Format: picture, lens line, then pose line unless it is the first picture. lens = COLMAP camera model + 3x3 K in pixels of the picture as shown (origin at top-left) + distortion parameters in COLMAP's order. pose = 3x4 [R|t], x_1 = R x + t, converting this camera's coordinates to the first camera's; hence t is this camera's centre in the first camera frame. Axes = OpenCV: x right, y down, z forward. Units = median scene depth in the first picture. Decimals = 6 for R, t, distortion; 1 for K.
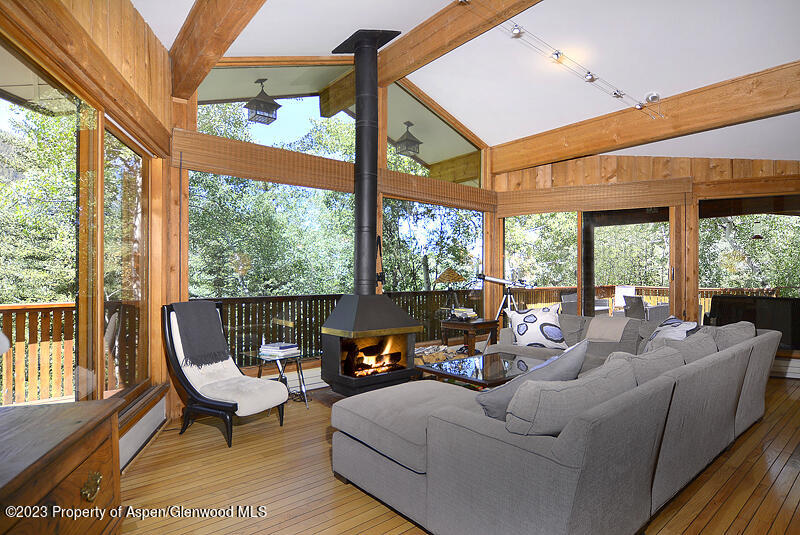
lens RADIAL K [[418.4, 0, 400.0], [0, 418.4, 267.5], [0, 0, 1]] dist [0.002047, 0.000109]
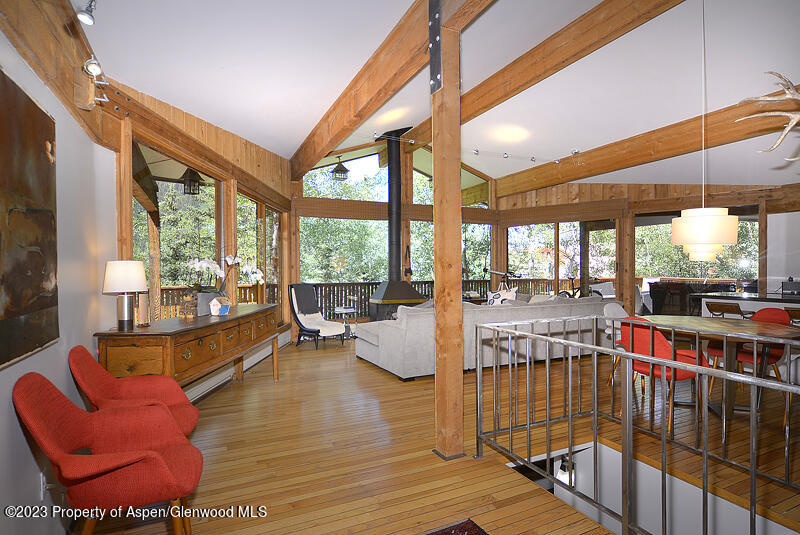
lens RADIAL K [[416.2, 0, 400.0], [0, 416.2, 267.5], [0, 0, 1]] dist [-0.000730, 0.000006]
pose [[0.966893, -0.007223, -0.255081, 0.337359], [0.010501, 0.999879, 0.011491, -0.007939], [0.254967, -0.013789, 0.966851, -0.580116]]
